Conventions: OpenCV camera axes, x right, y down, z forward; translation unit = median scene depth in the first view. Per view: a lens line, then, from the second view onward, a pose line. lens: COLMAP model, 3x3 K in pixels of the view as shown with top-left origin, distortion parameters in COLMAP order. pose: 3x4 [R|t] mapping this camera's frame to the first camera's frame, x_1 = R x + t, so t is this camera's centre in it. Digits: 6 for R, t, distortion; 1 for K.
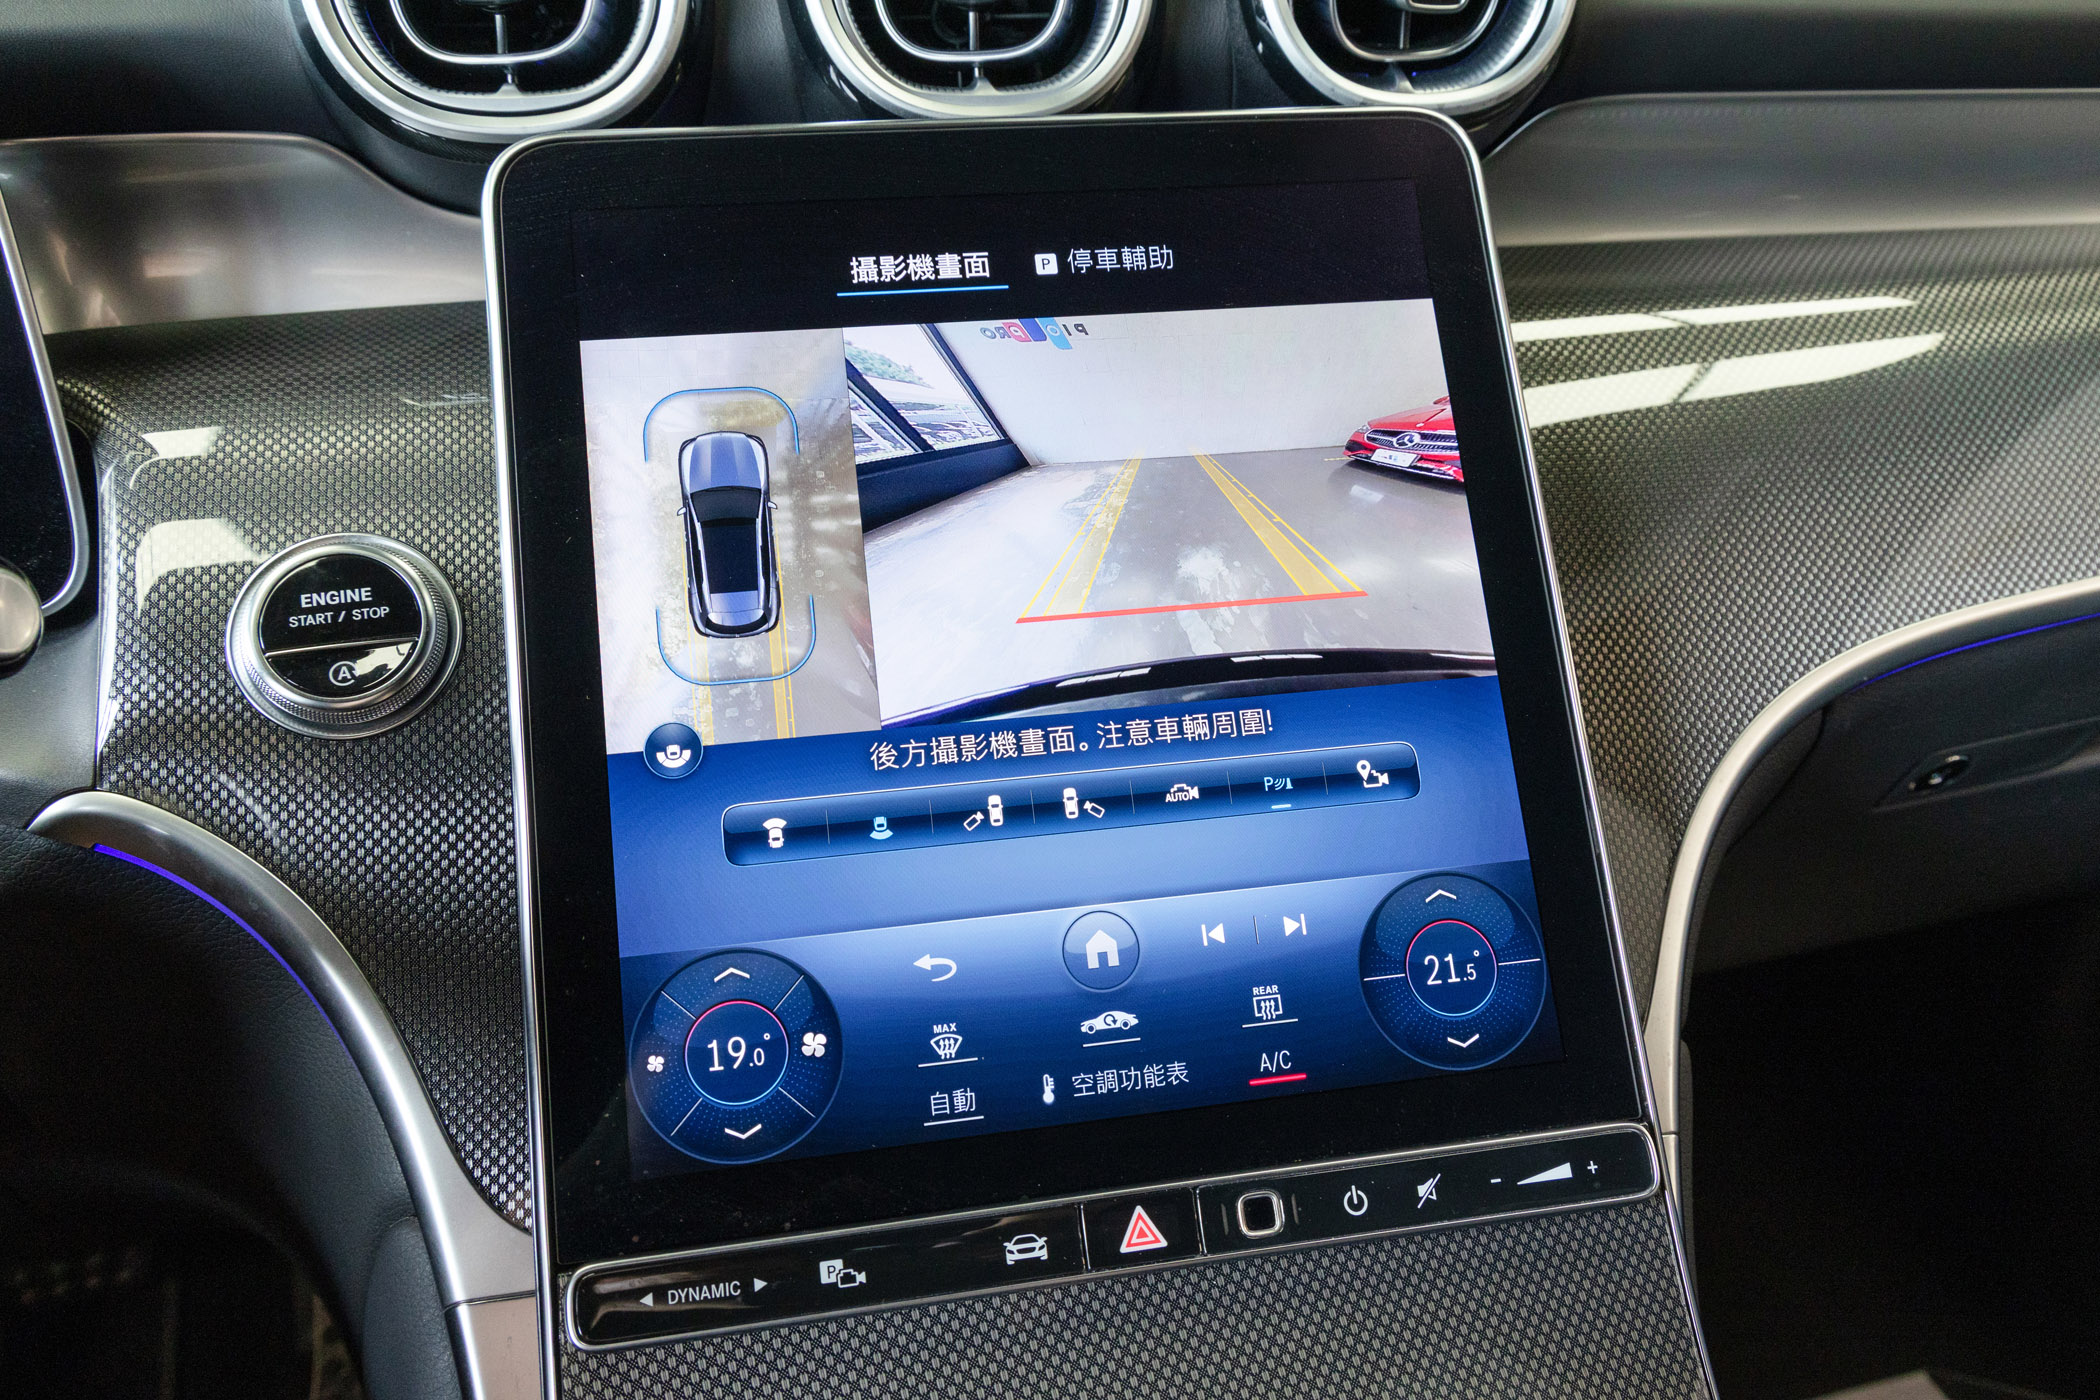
lens RADIAL K [[1616.1, 0, 1048.3], [0, 1616.1, 697.3], [0, 0, 1]] dist [0.015669, 0.008115]
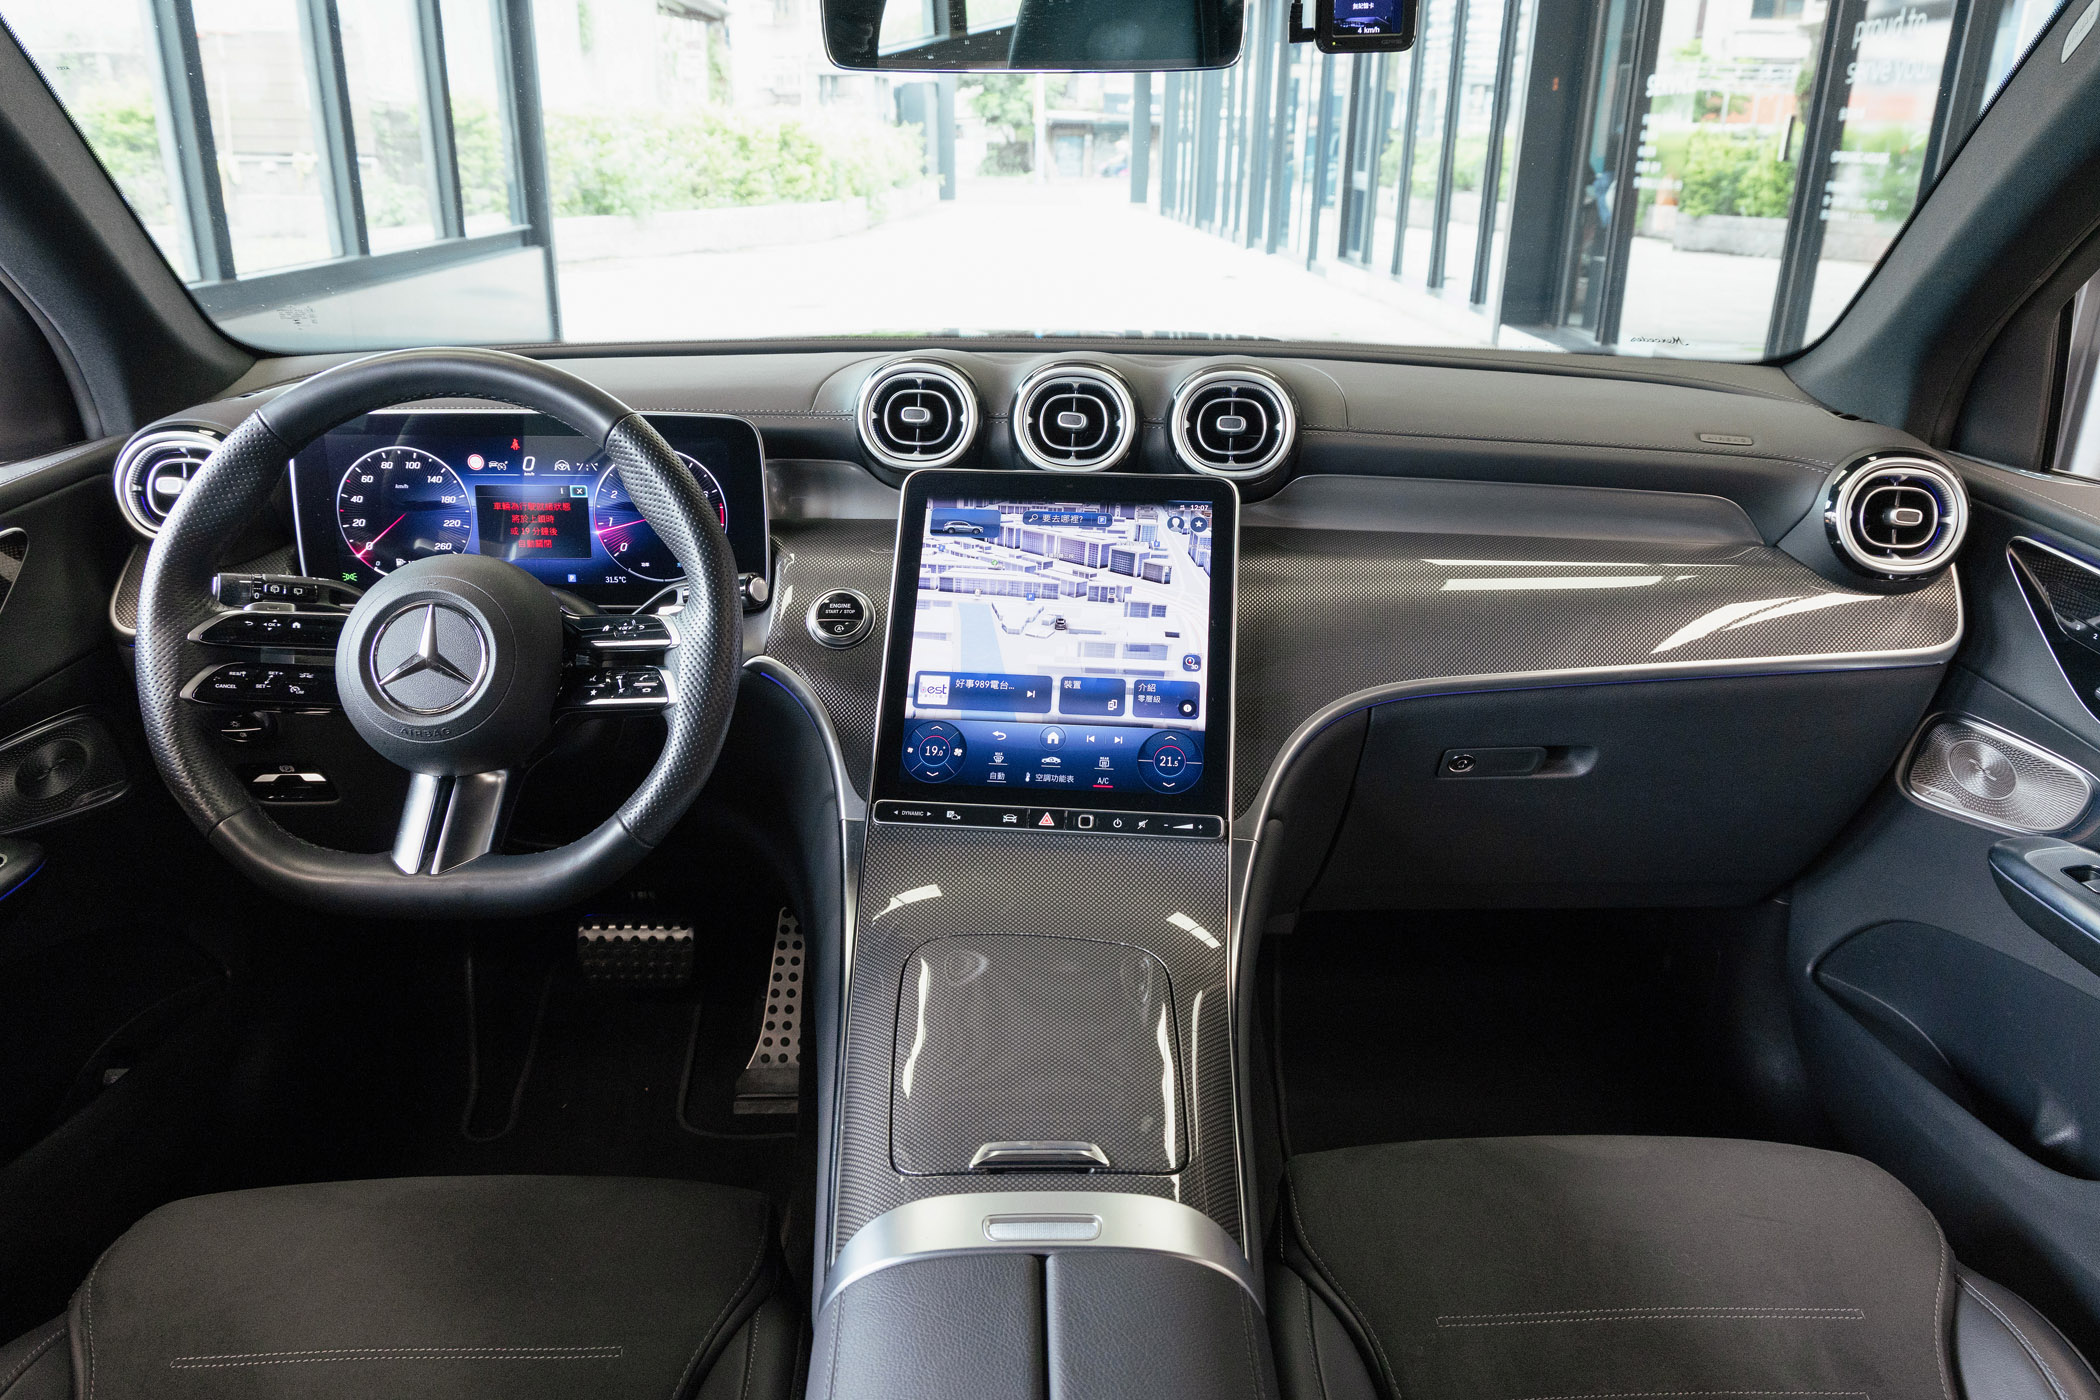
lens RADIAL K [[1435.4, 0, 1051.7], [0, 1435.4, 702.8], [0, 0, 1]] dist [-0.001208, -0.000056]
pose [[0.962594, 0.103292, -0.250486, 0.713628], [-0.133124, 0.985501, -0.105196, 0.380777], [0.235988, 0.134607, 0.962388, -1.653269]]
